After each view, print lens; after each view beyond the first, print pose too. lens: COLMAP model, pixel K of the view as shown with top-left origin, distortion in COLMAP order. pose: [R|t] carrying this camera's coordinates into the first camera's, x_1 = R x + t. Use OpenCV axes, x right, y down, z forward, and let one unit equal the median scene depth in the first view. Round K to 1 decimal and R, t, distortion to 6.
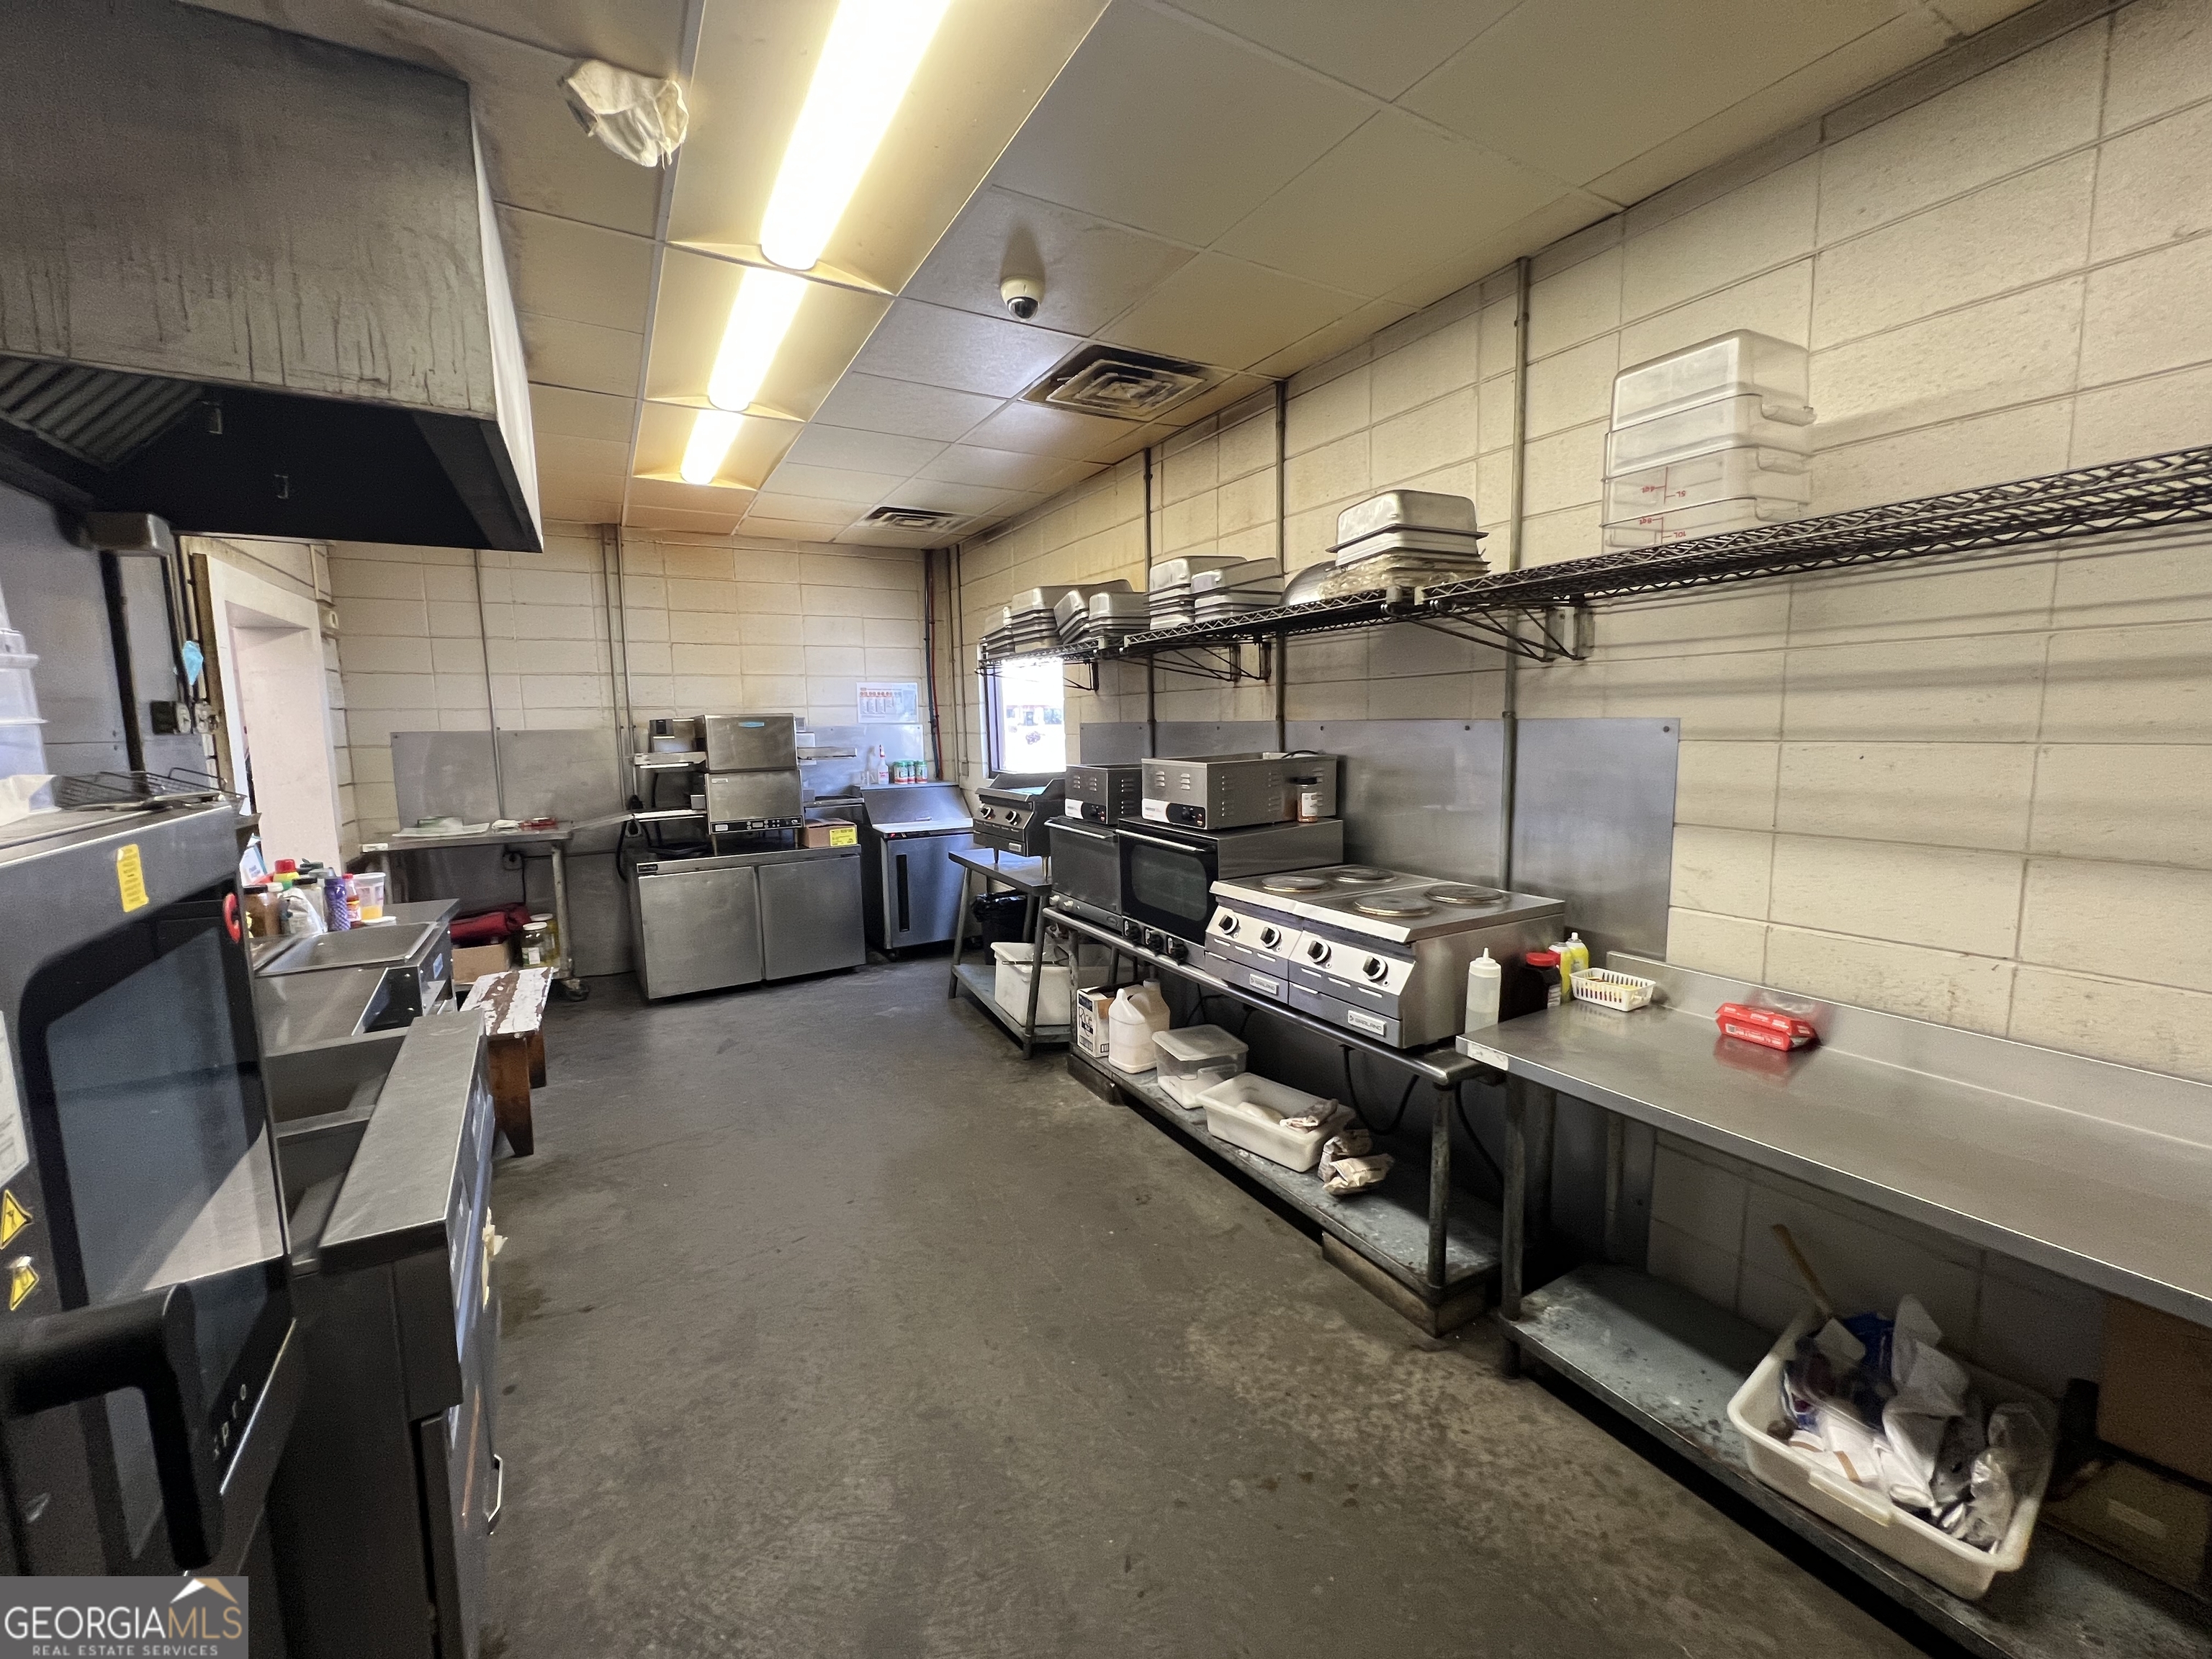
lens RADIAL K [[885.0, 0, 1103.1], [0, 885.0, 823.9], [0, 0, 1]] dist [-0.005042, 0.001442]
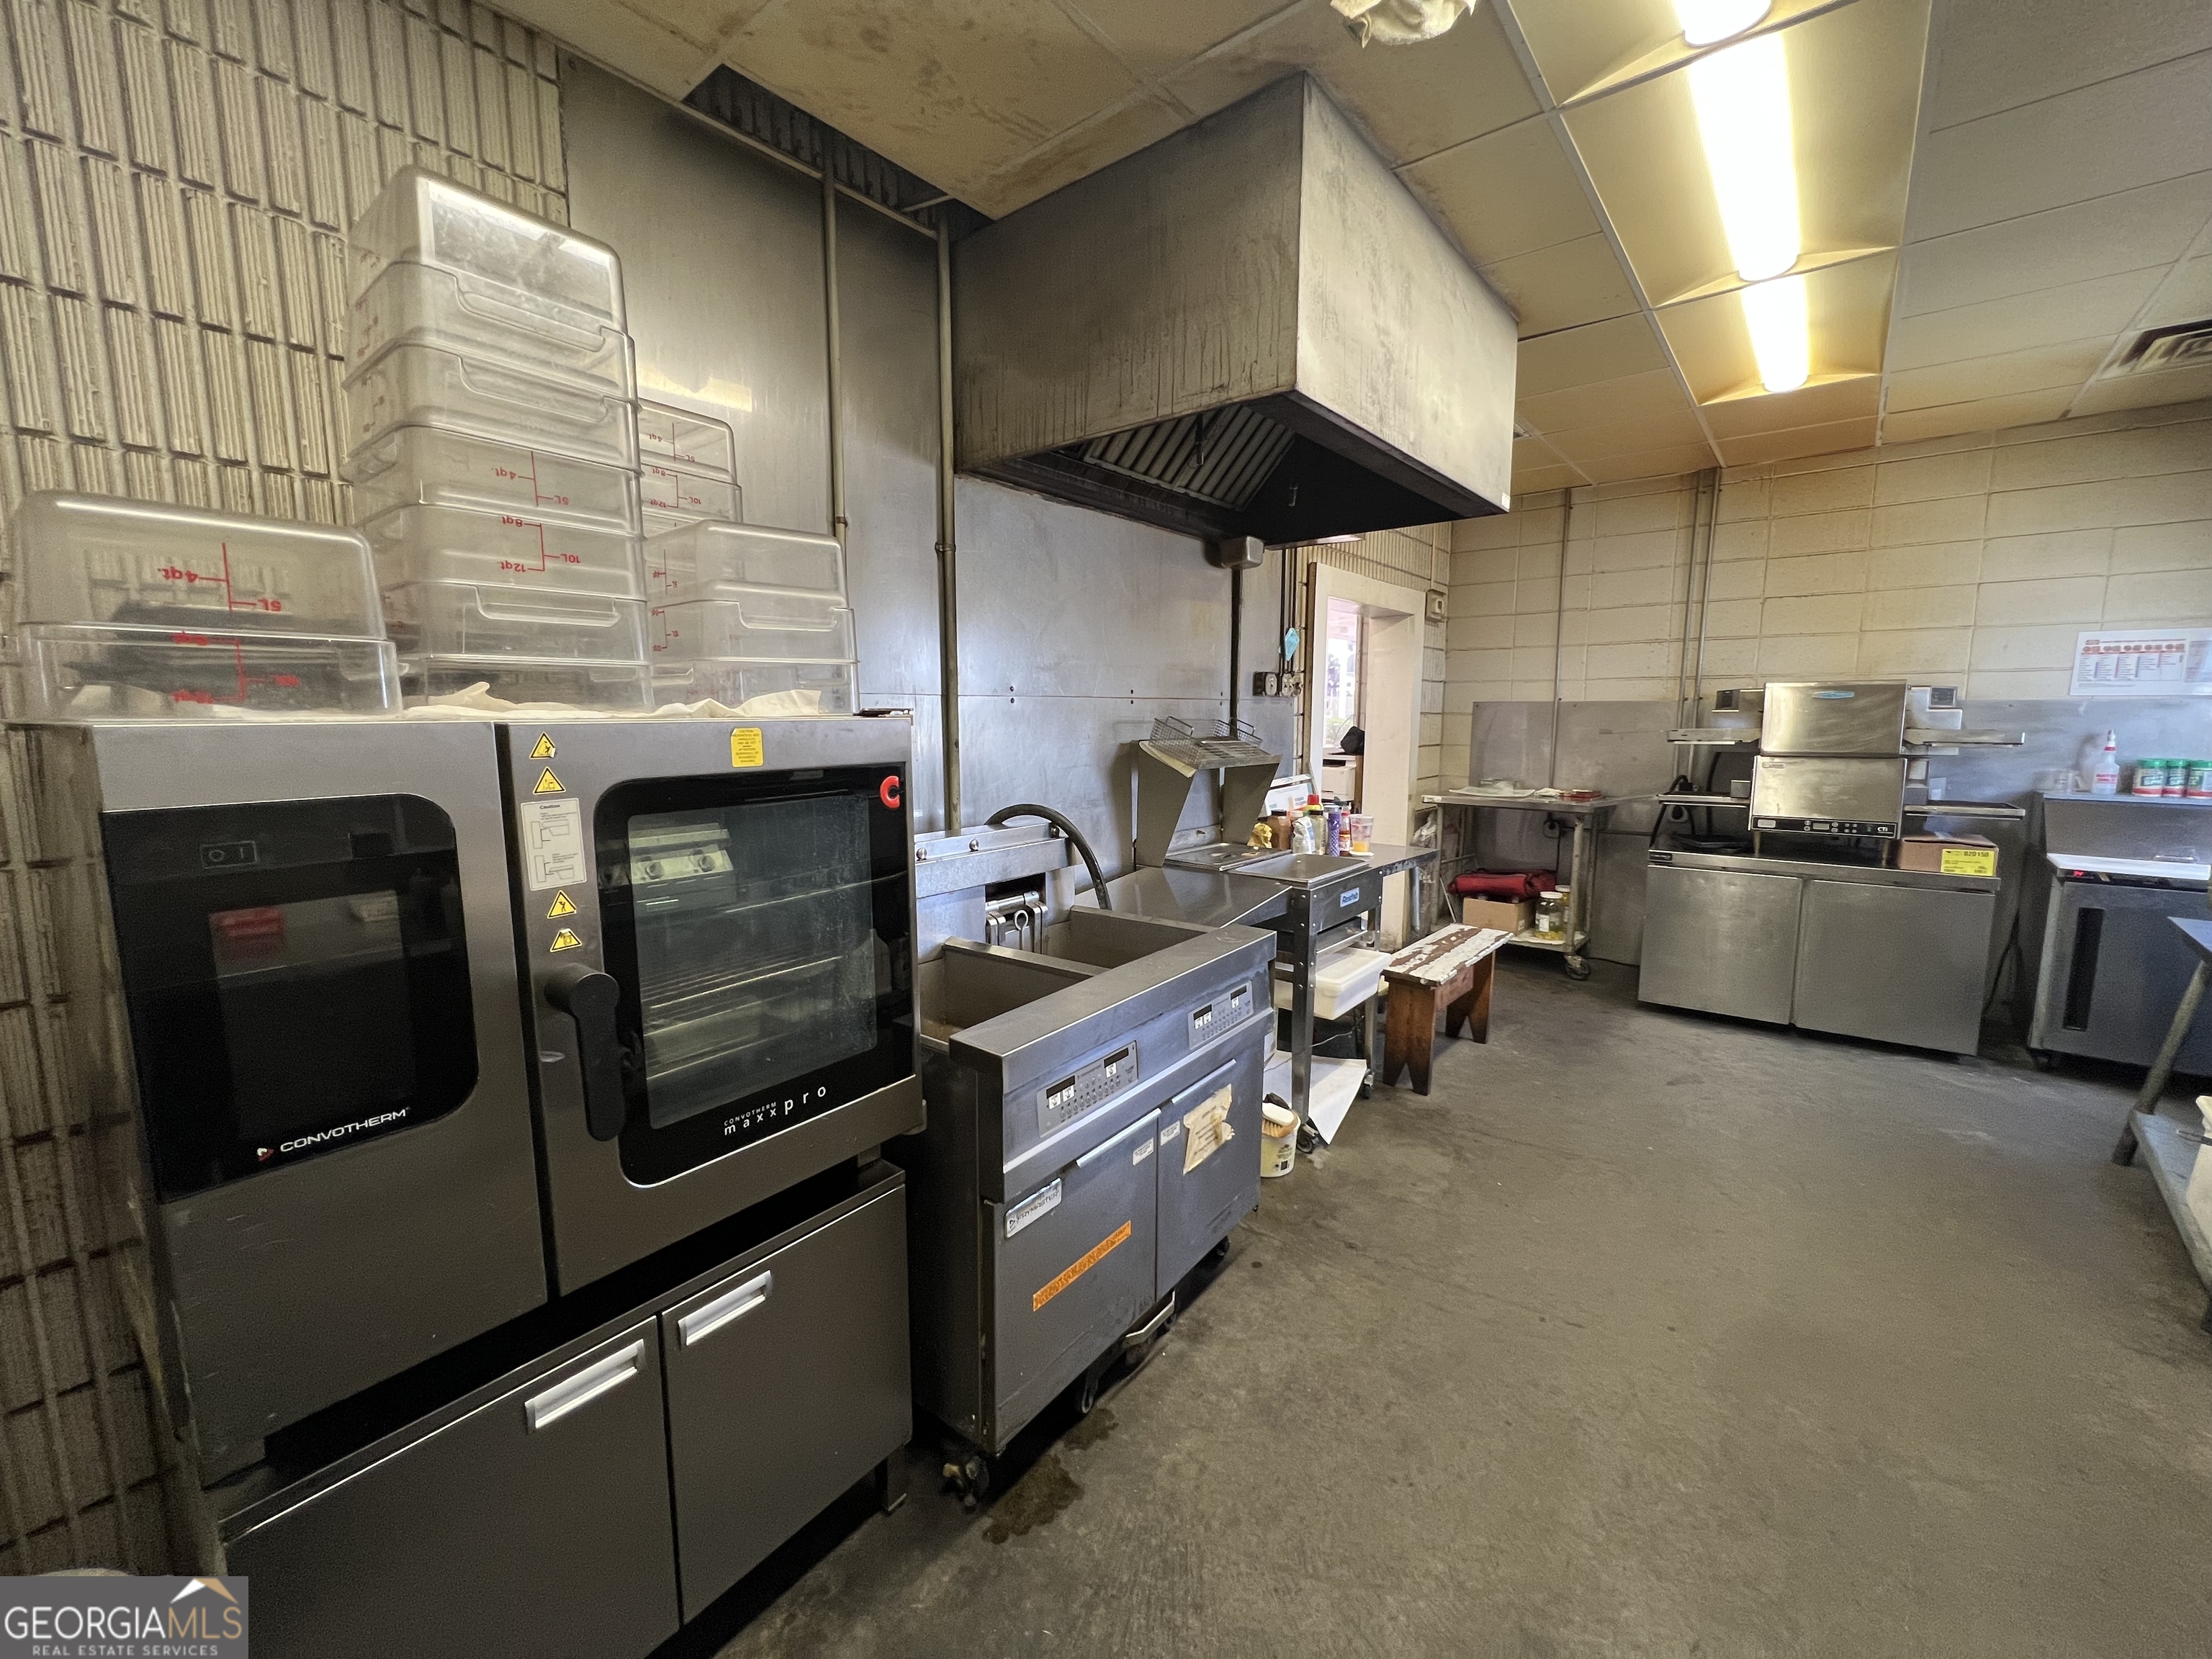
lens RADIAL K [[885.0, 0, 1103.0], [0, 885.0, 824.7], [0, 0, 1]] dist [-0.005042, 0.001442]
pose [[0.356735, 0.134050, -0.924538, 0.097110], [-0.114337, 0.988477, 0.099203, -0.005268], [0.927182, 0.070320, 0.367951, 0.143961]]
